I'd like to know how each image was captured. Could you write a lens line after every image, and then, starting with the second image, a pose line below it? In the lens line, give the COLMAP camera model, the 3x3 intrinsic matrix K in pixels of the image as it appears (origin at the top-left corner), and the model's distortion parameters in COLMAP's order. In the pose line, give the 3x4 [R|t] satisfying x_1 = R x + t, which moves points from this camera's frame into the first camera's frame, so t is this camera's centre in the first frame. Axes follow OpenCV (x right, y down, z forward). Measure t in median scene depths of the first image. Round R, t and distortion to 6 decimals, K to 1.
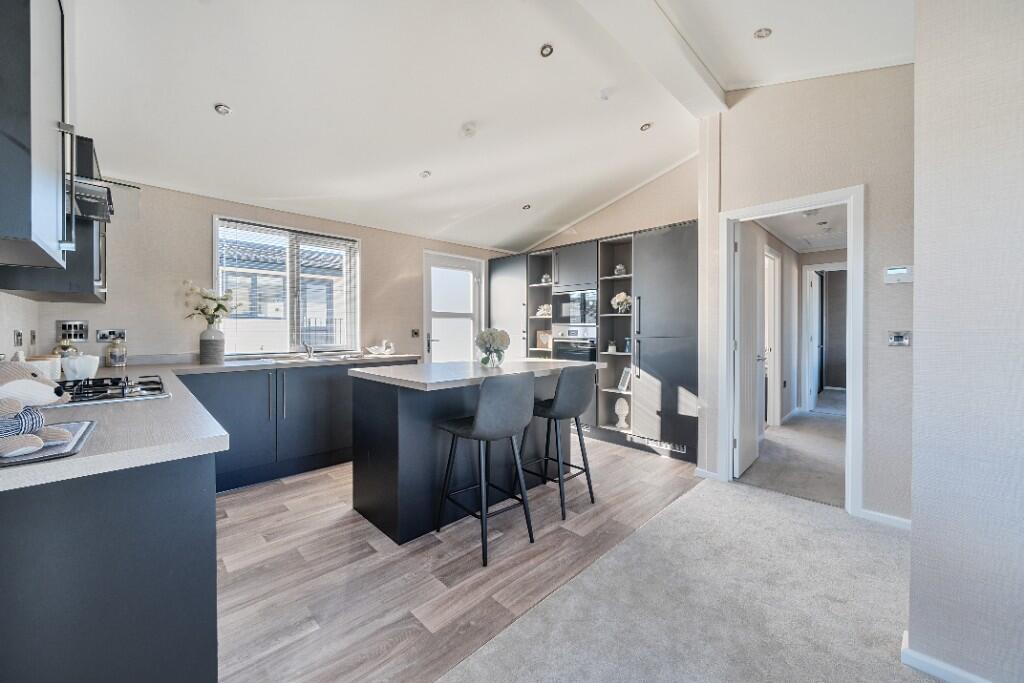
lens RADIAL K [[384.7, 0, 507.9], [0, 384.7, 334.2], [0, 0, 1]] dist [0.003710, 0.000357]
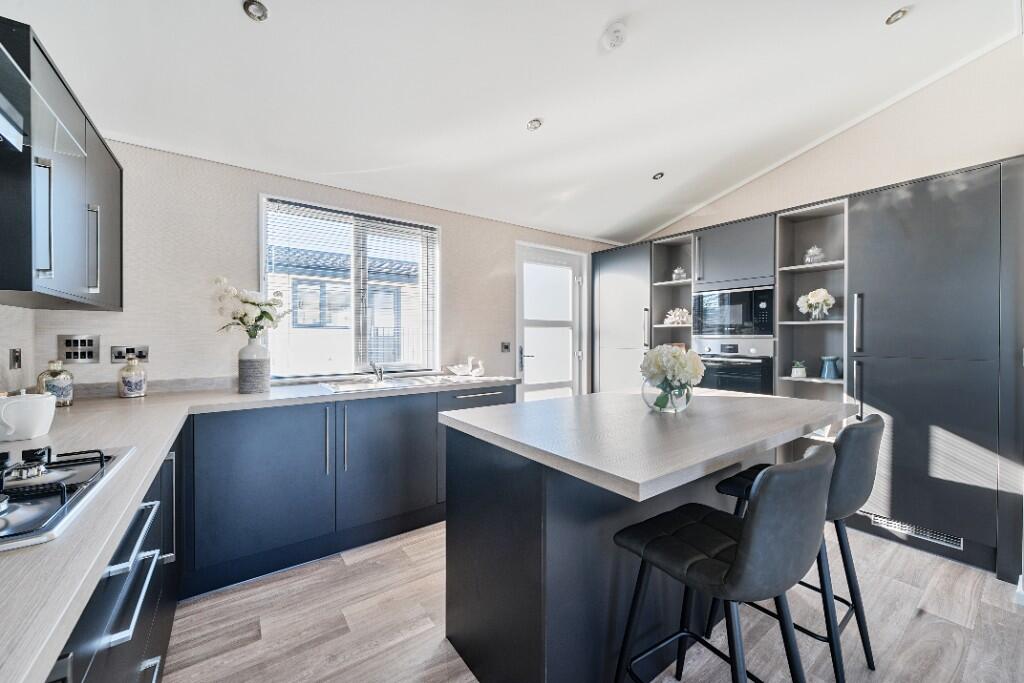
lens RADIAL K [[384.7, 0, 514.5], [0, 384.7, 340.8], [0, 0, 1]] dist [0.003710, 0.000357]
pose [[0.991651, 0.000866, -0.128948, -0.141030], [-0.001141, 0.999997, -0.002057, -0.015742], [0.128946, 0.002187, 0.991649, 0.262587]]
